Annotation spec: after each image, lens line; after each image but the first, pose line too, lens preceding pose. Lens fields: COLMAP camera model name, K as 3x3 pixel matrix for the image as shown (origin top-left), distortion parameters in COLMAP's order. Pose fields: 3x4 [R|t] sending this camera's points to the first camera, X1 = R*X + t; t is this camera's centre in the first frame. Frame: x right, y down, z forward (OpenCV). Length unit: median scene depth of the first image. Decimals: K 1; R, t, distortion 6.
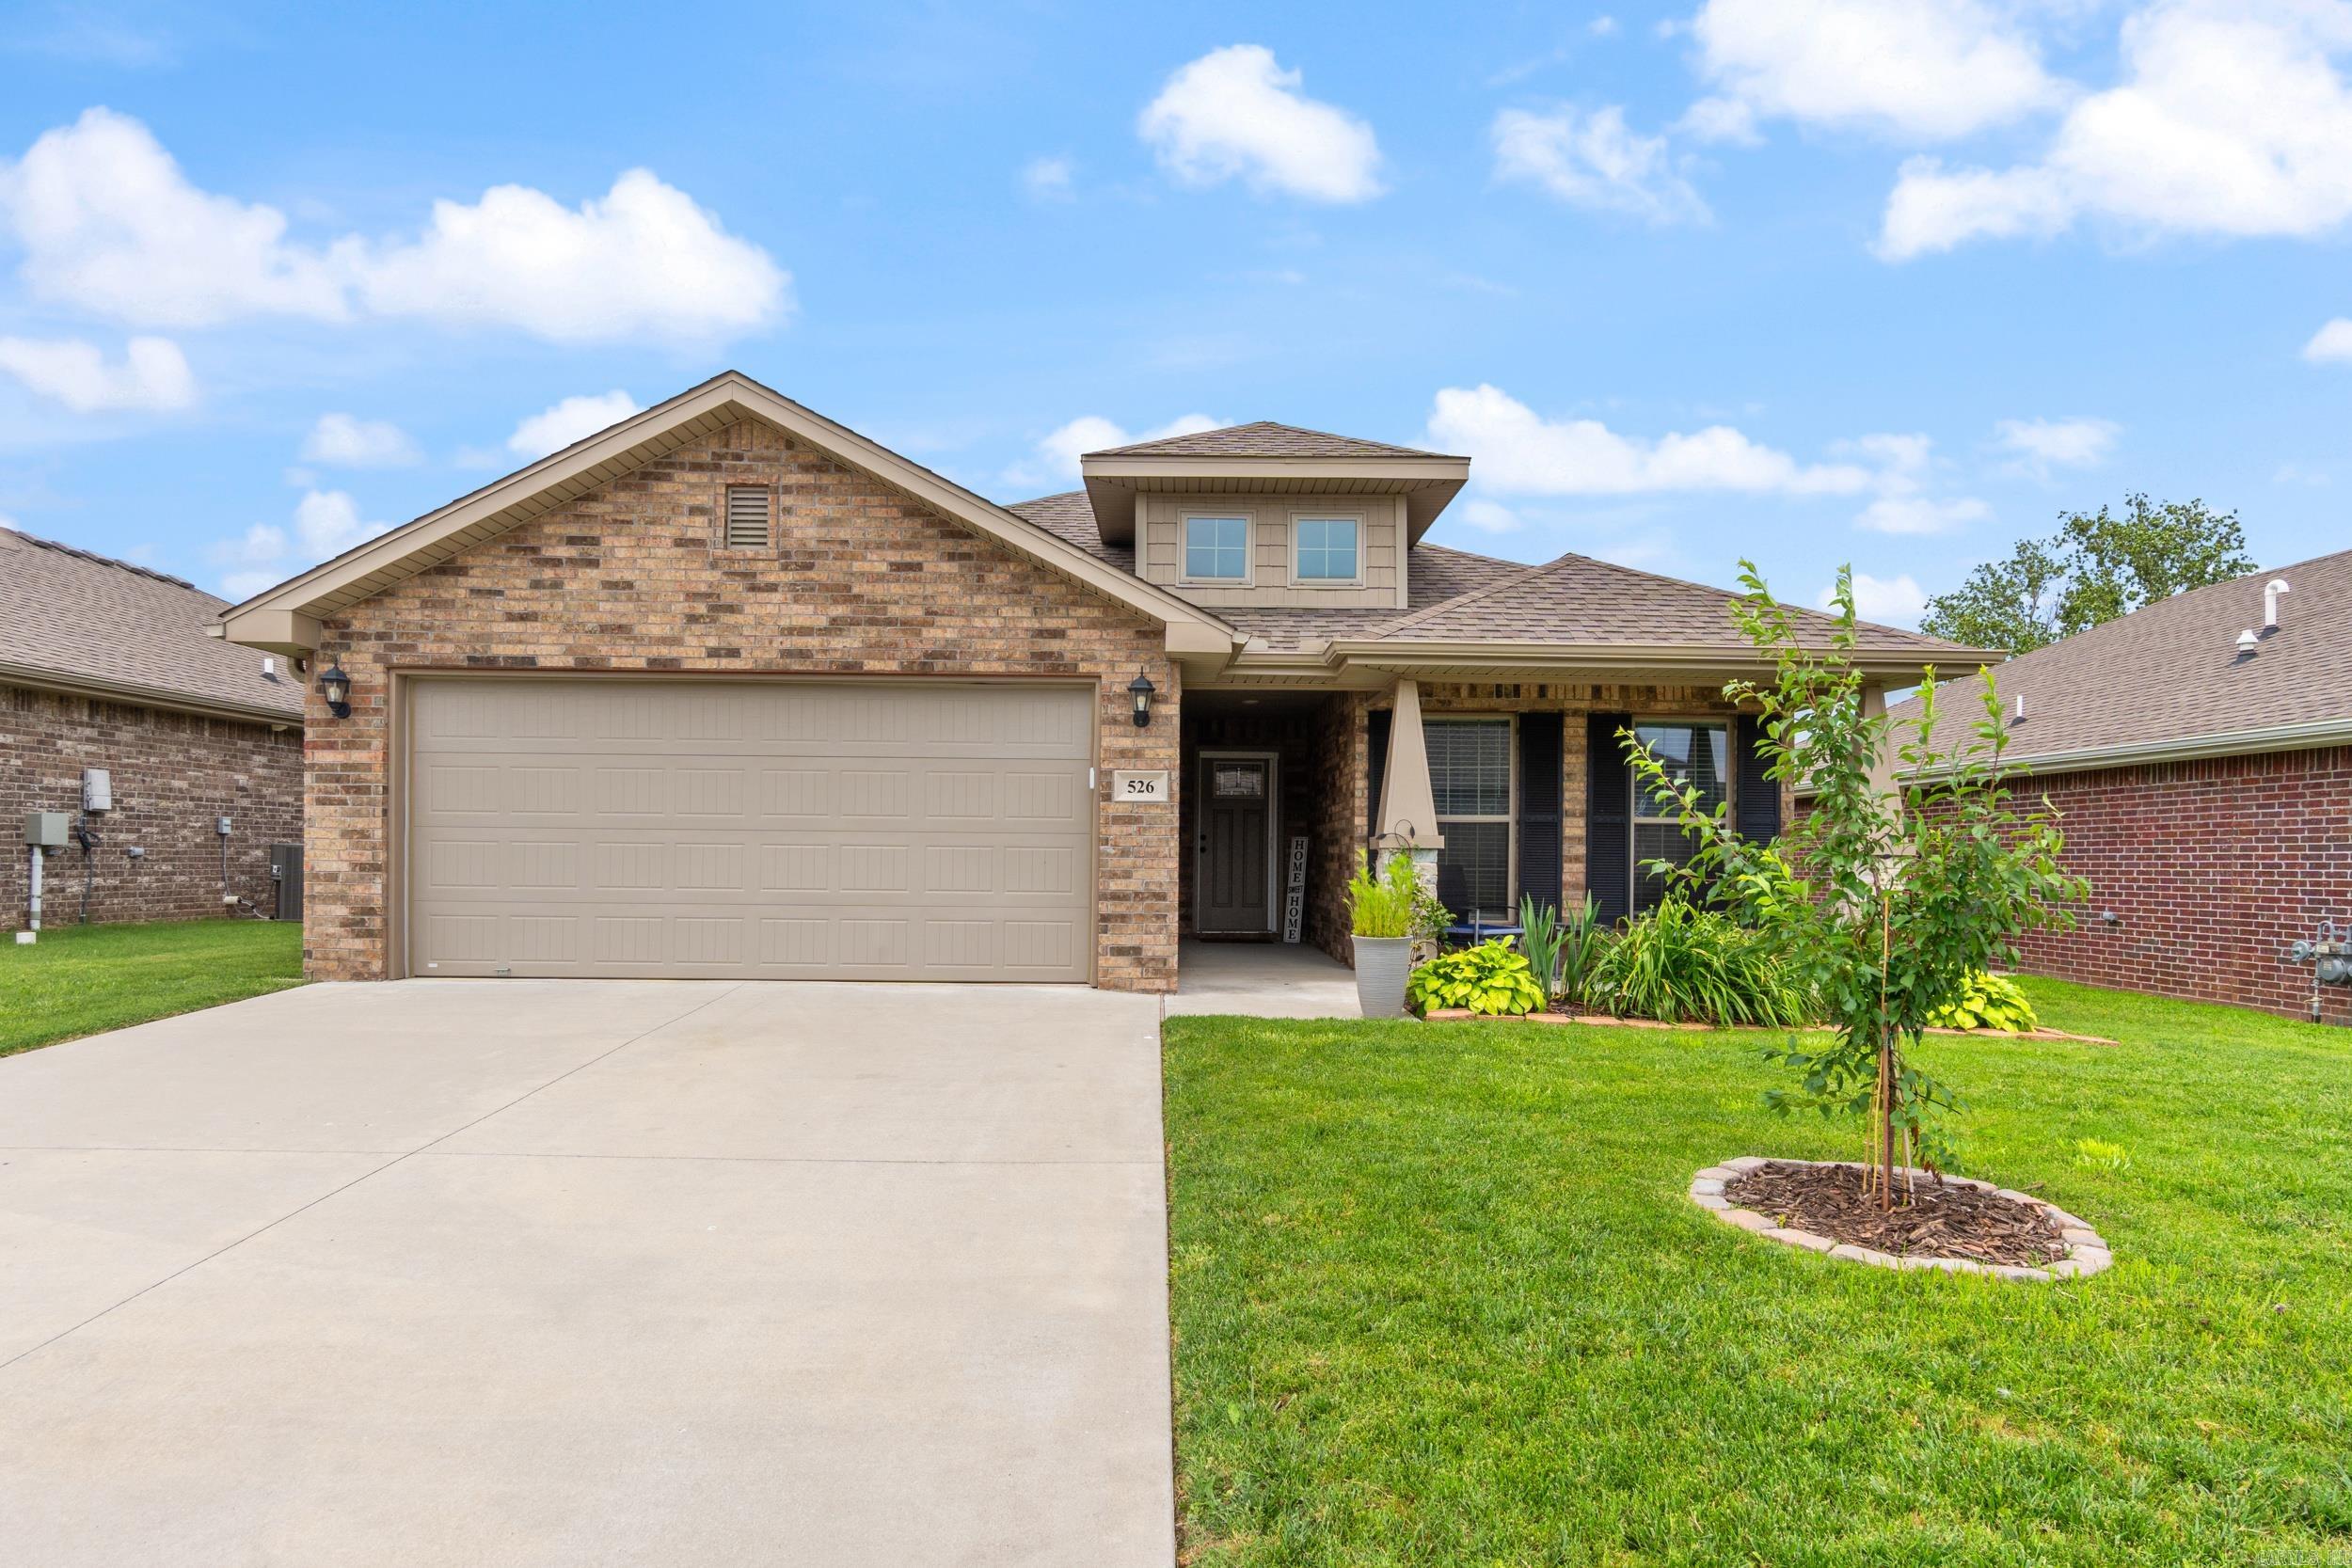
lens RADIAL K [[1327.7, 0, 1180.4], [0, 1327.7, 857.2], [0, 0, 1]] dist [-0.000178, -0.000318]
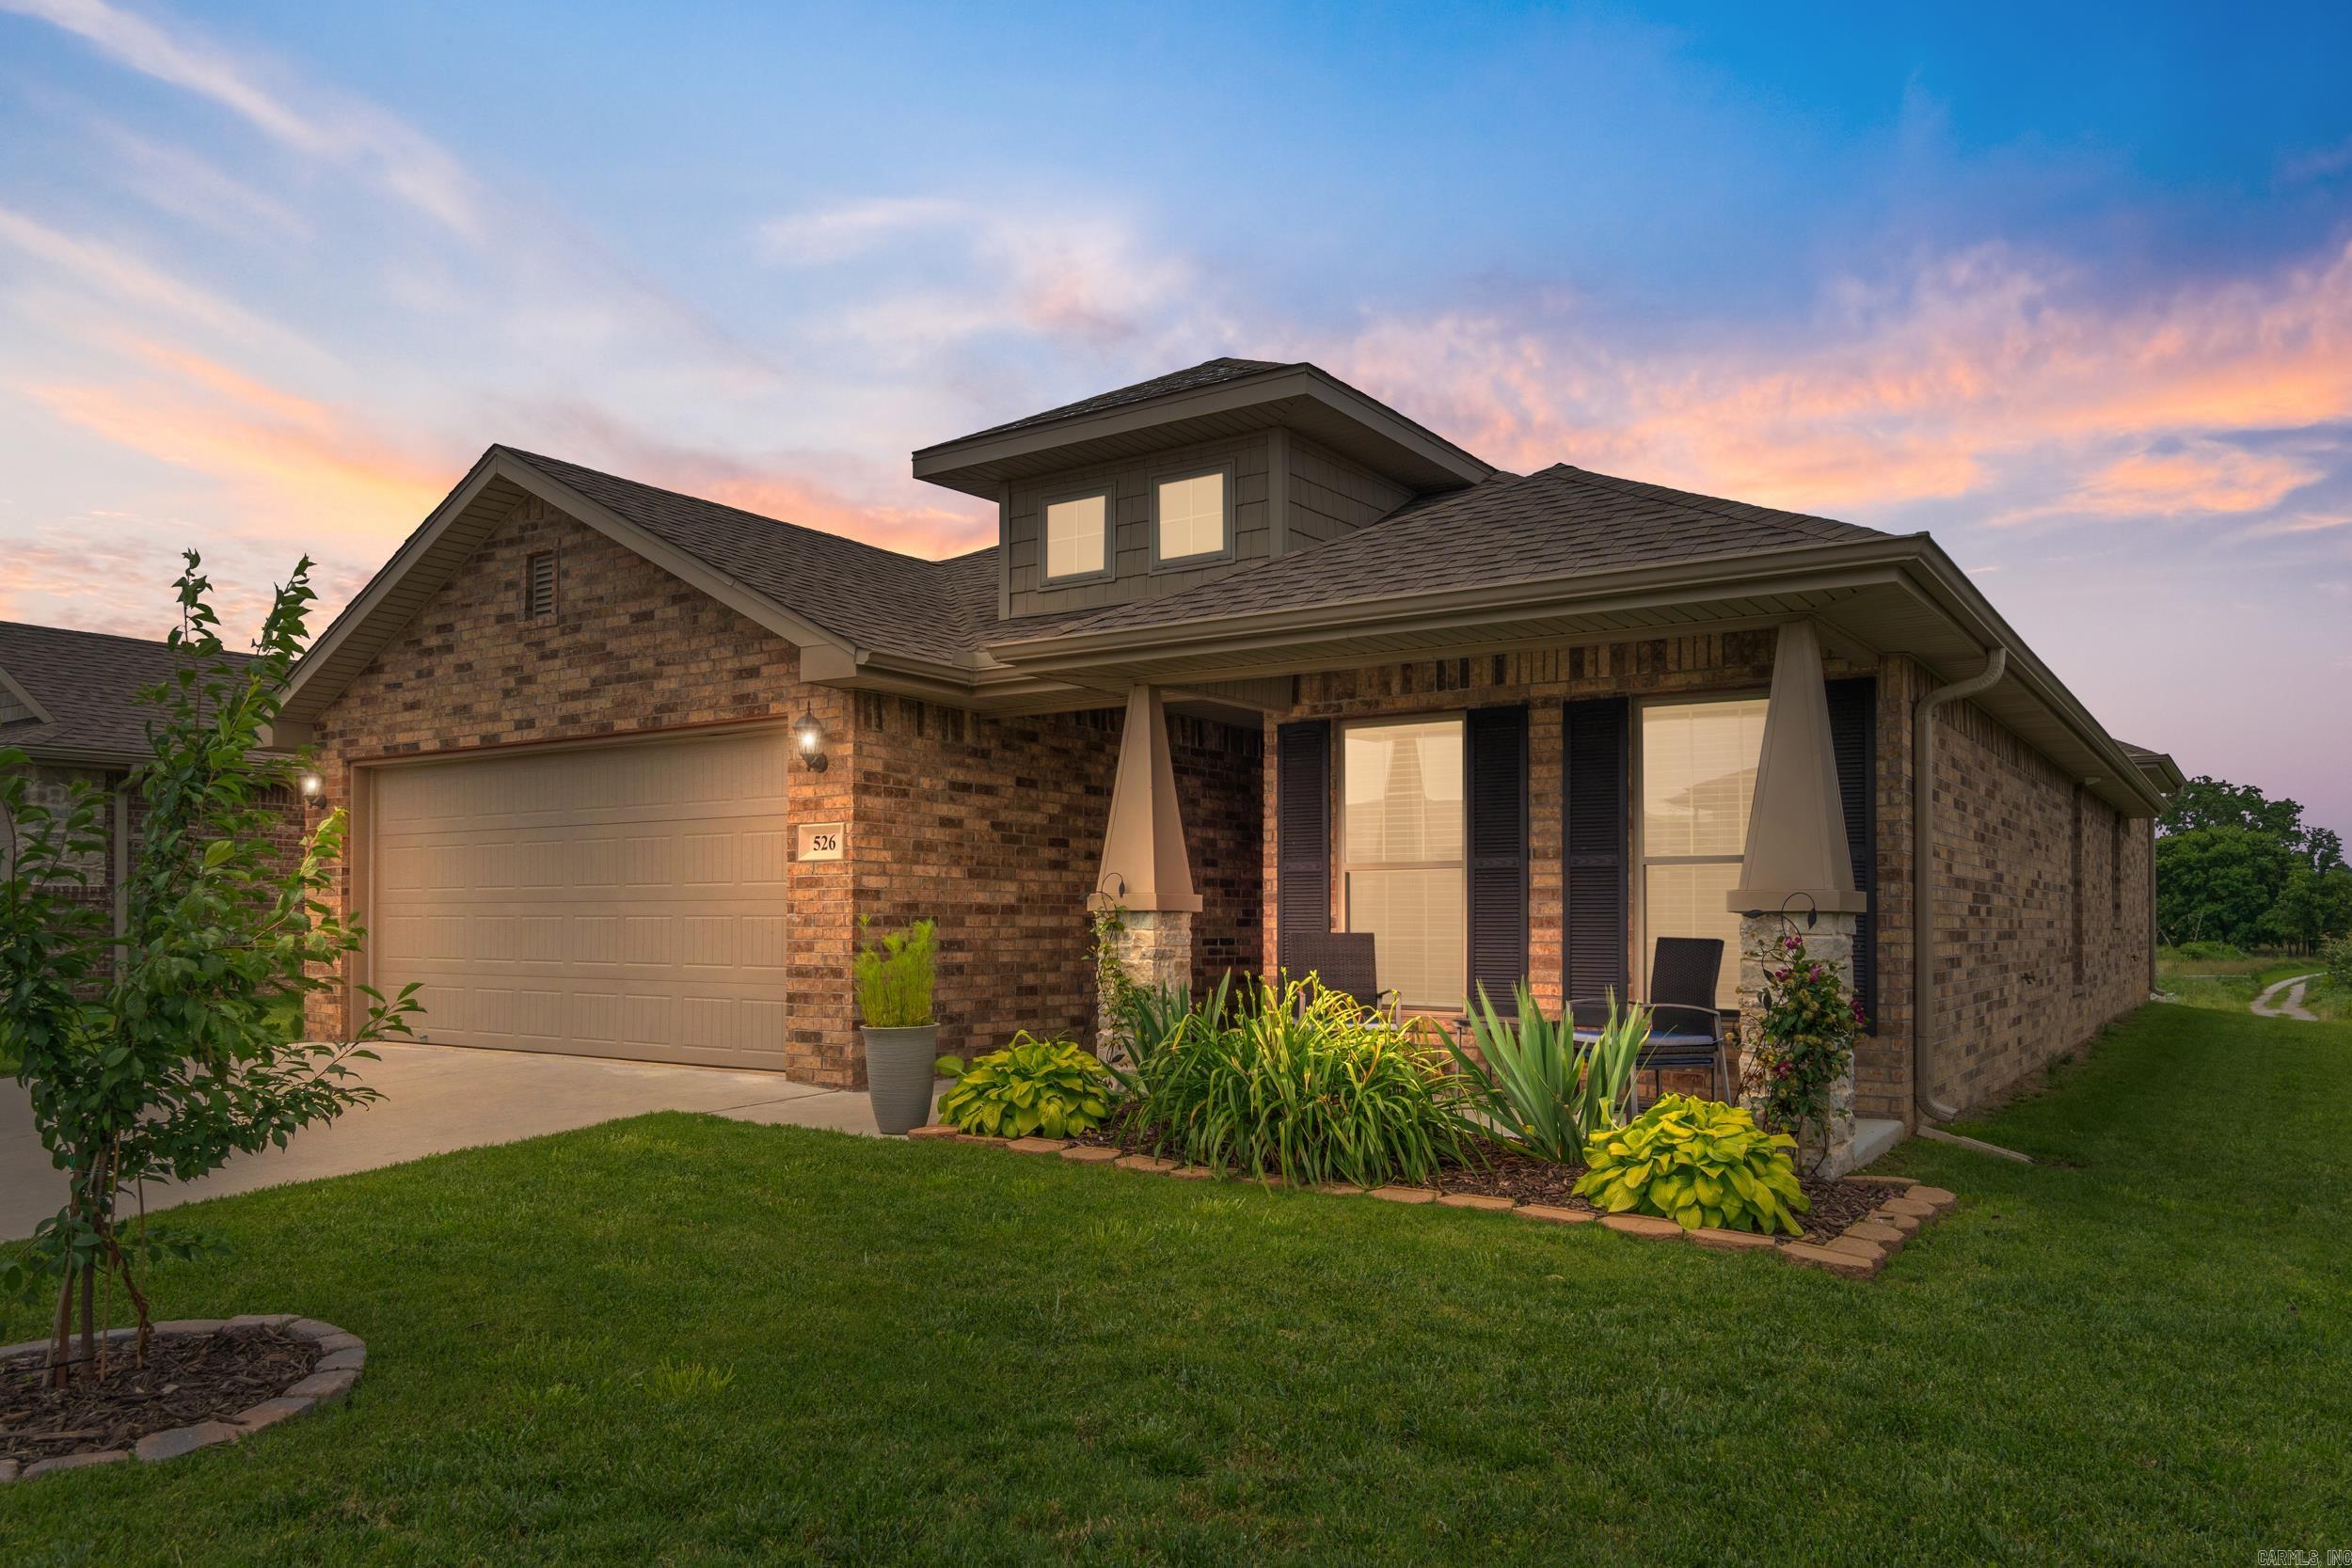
lens RADIAL K [[1618.6, 0, 1169.8], [0, 1618.6, 896.2], [0, 0, 1]] dist [-0.005476, -0.000266]
pose [[0.823404, -0.019127, -0.567133, 0.738414], [0.009109, 0.999748, -0.020493, 0.004060], [0.567382, 0.011708, 0.823371, 0.277398]]
